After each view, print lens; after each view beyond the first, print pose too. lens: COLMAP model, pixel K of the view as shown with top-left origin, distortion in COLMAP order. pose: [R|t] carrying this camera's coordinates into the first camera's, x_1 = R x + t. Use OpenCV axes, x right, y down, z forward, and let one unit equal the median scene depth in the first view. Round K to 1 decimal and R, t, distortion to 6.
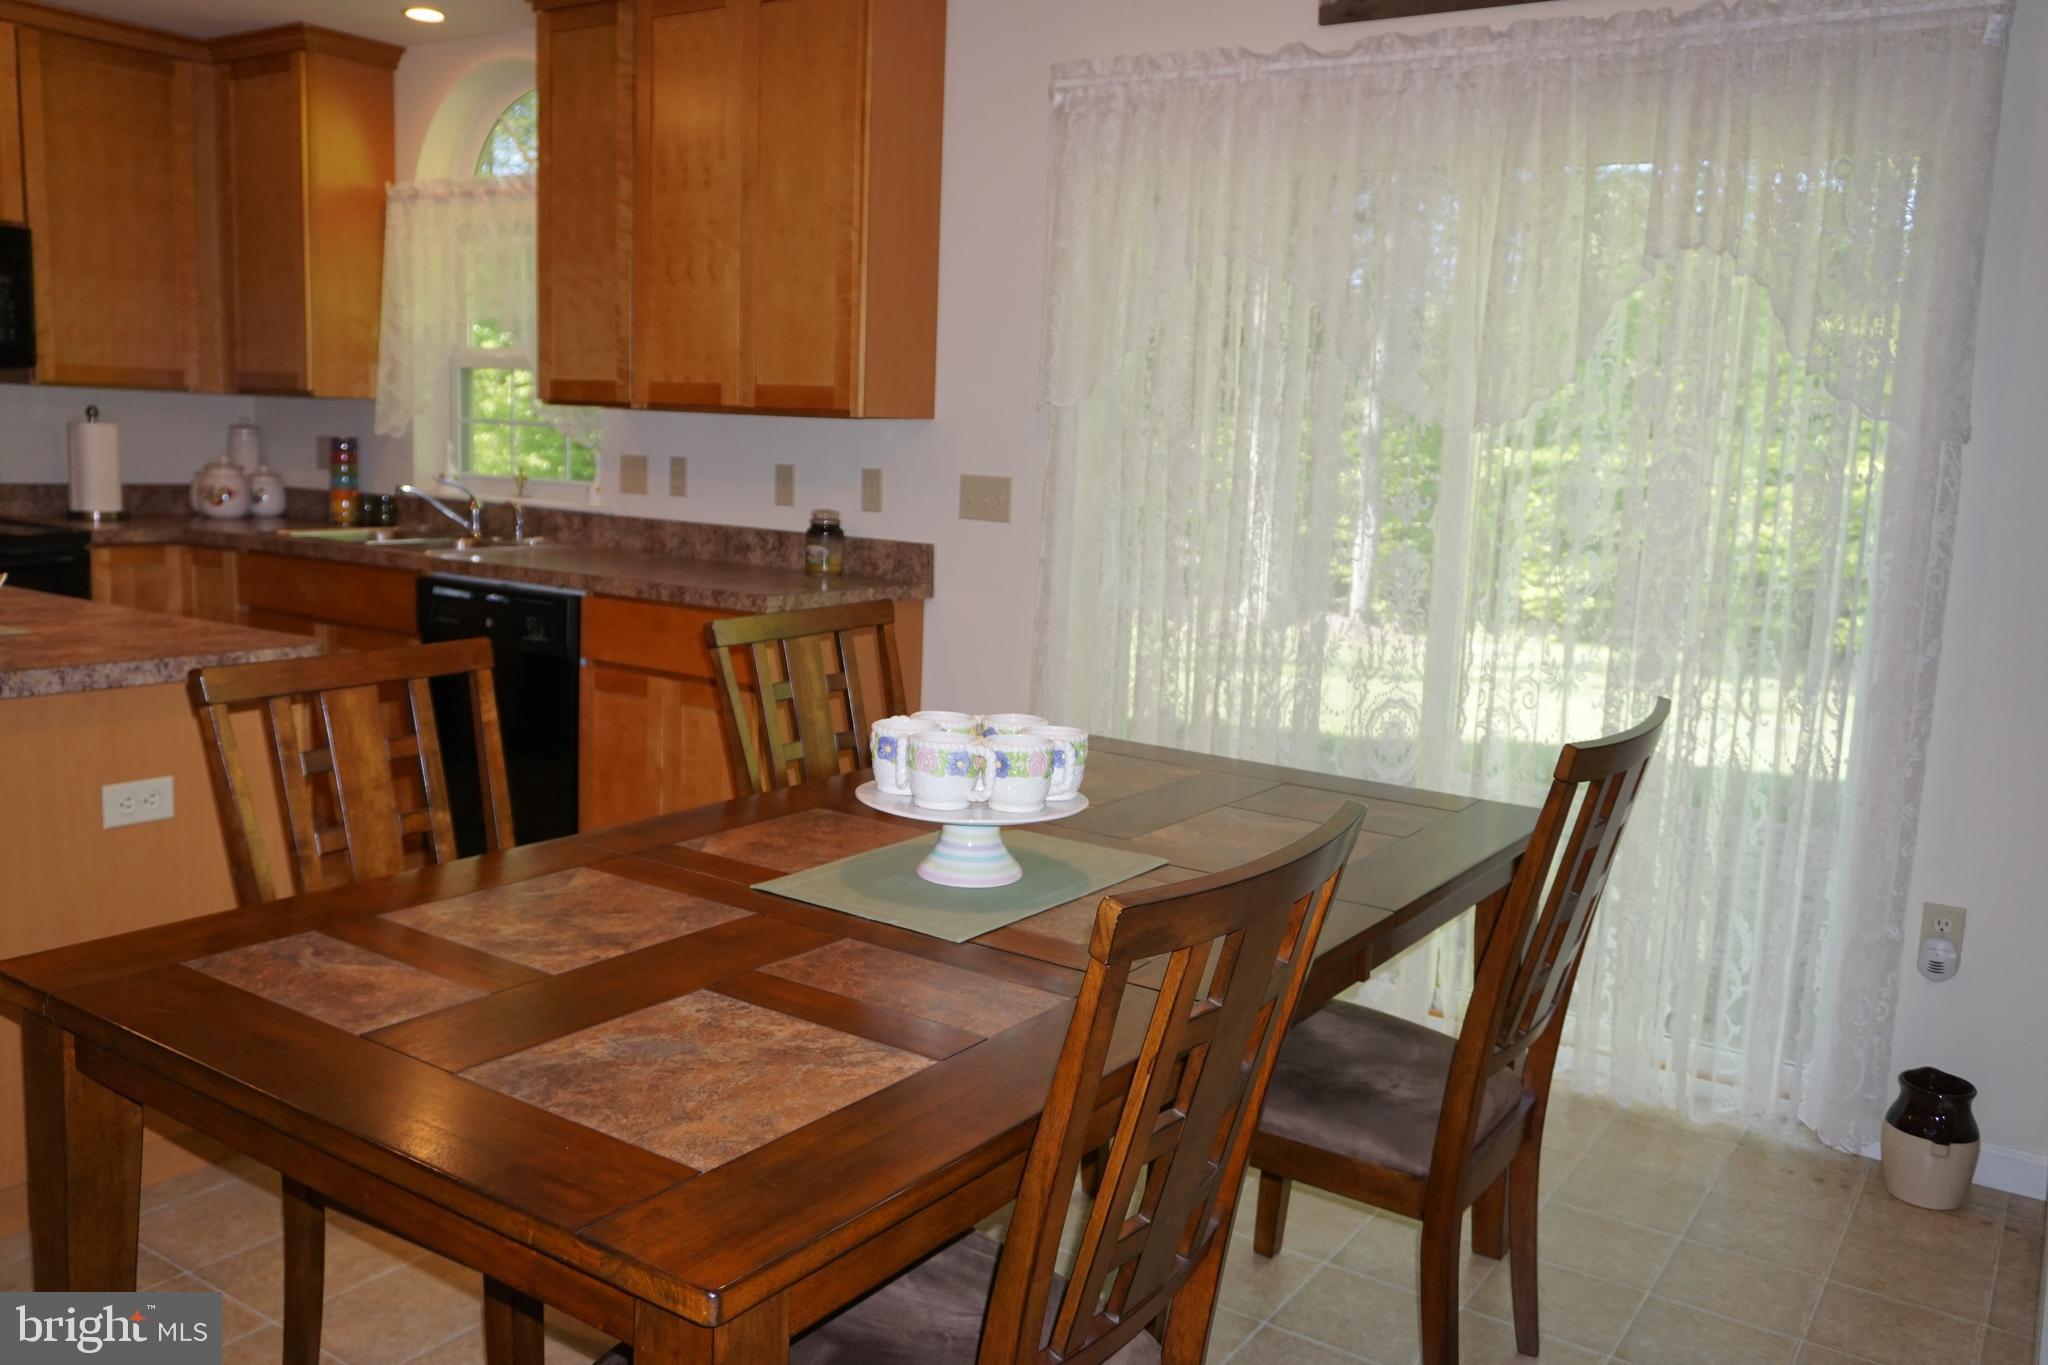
lens RADIAL K [[1667.0, 0, 1020.0], [0, 1667.0, 671.6], [0, 0, 1]] dist [-0.009710, 0.001923]
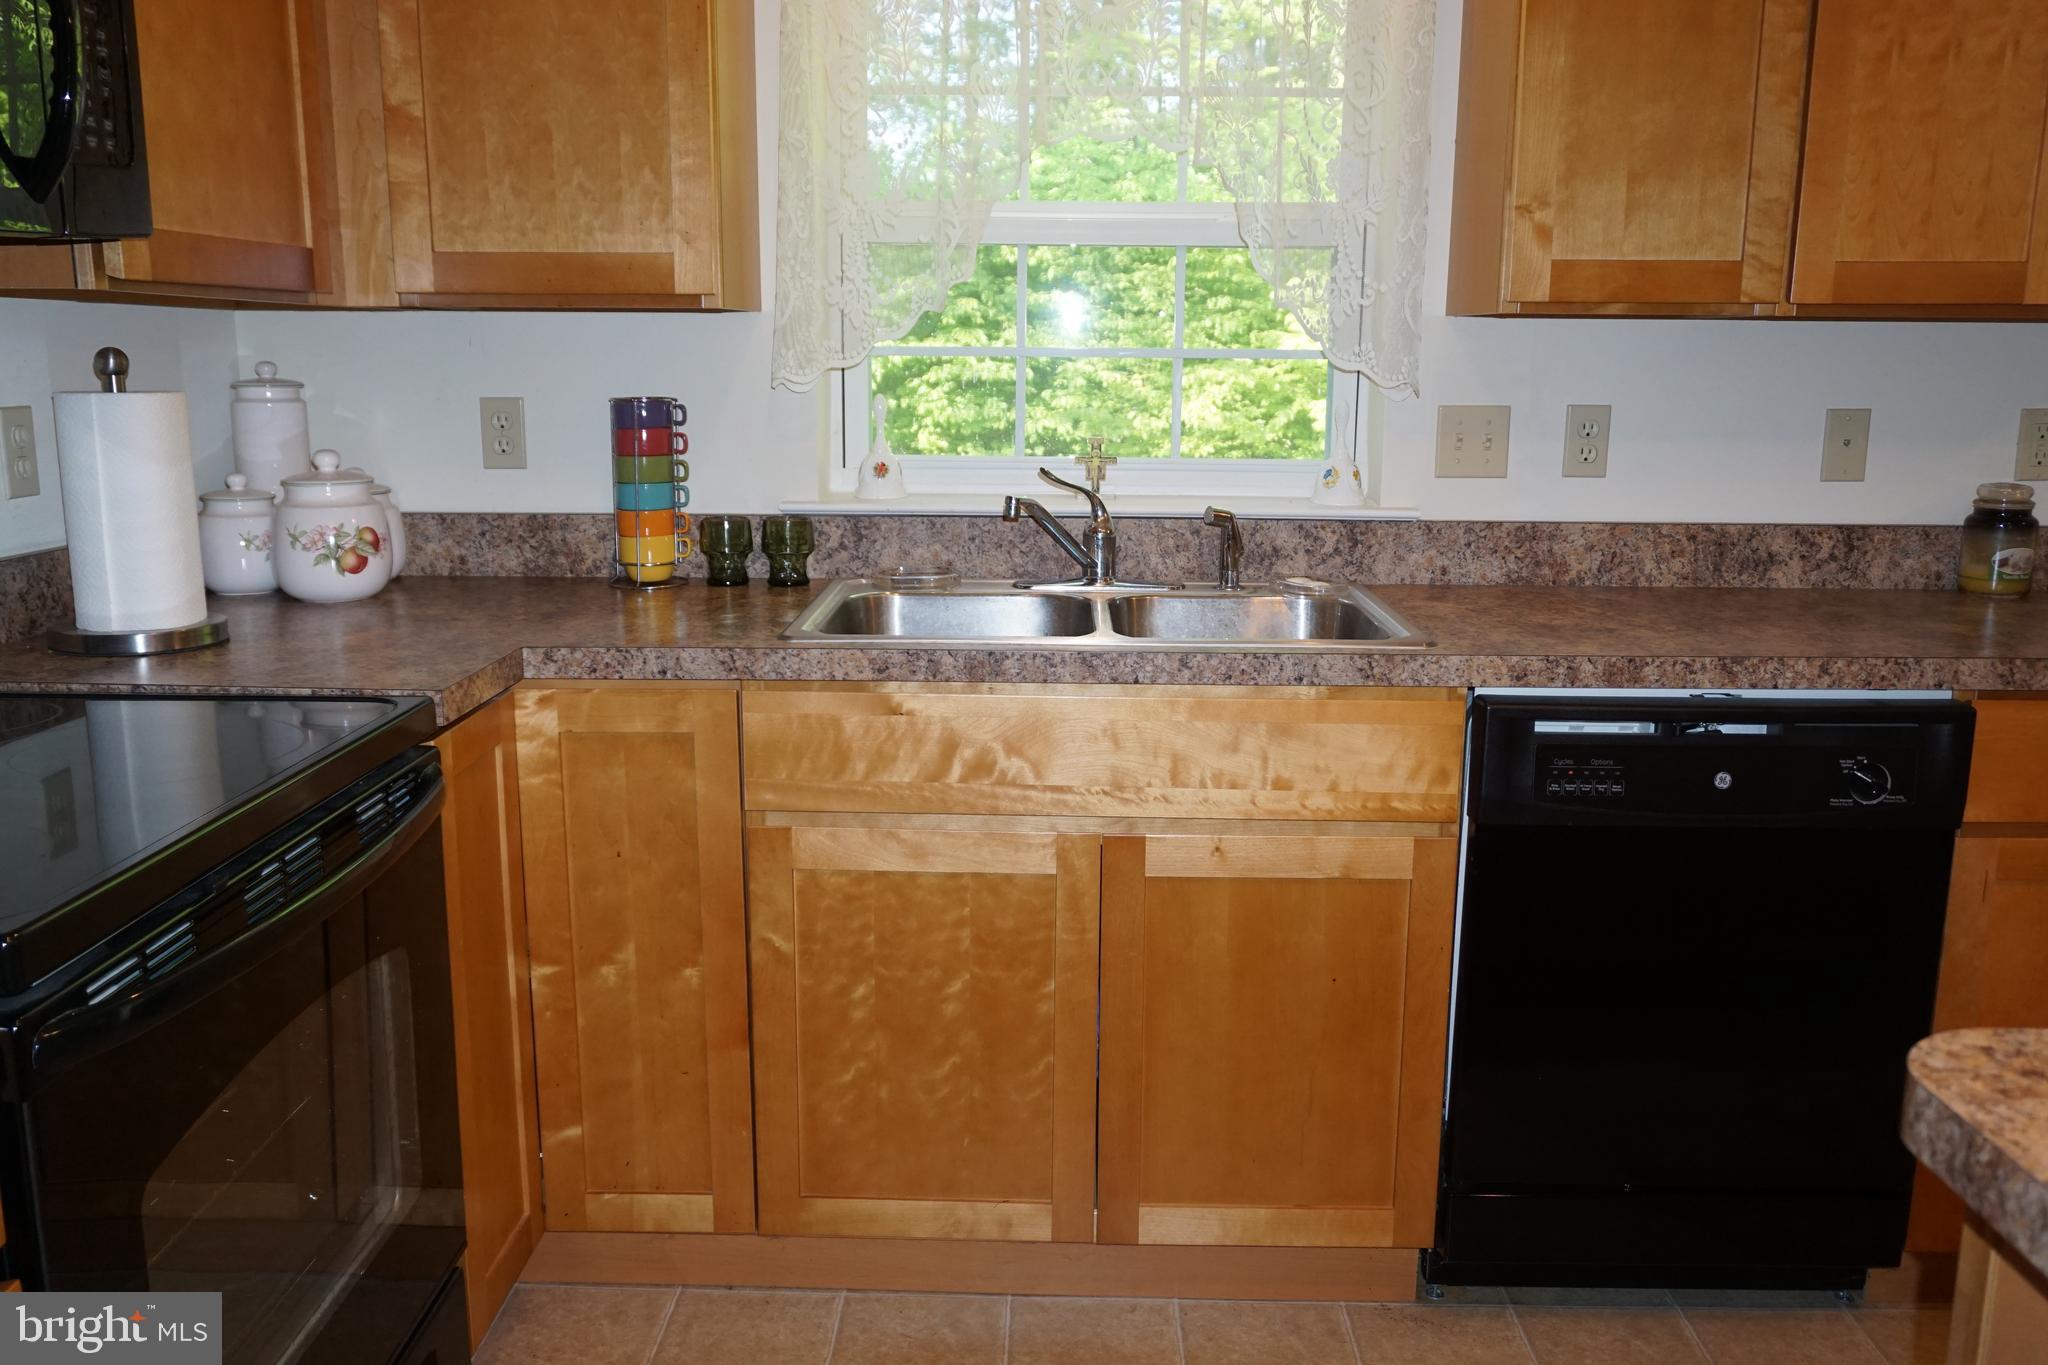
lens RADIAL K [[1667.0, 0, 1020.0], [0, 1667.0, 671.6], [0, 0, 1]] dist [-0.009710, 0.001923]
pose [[0.838625, -0.138598, 0.526782, -0.631198], [0.105577, 0.990107, 0.092424, -0.107685], [-0.534380, -0.021893, 0.844961, 0.611958]]
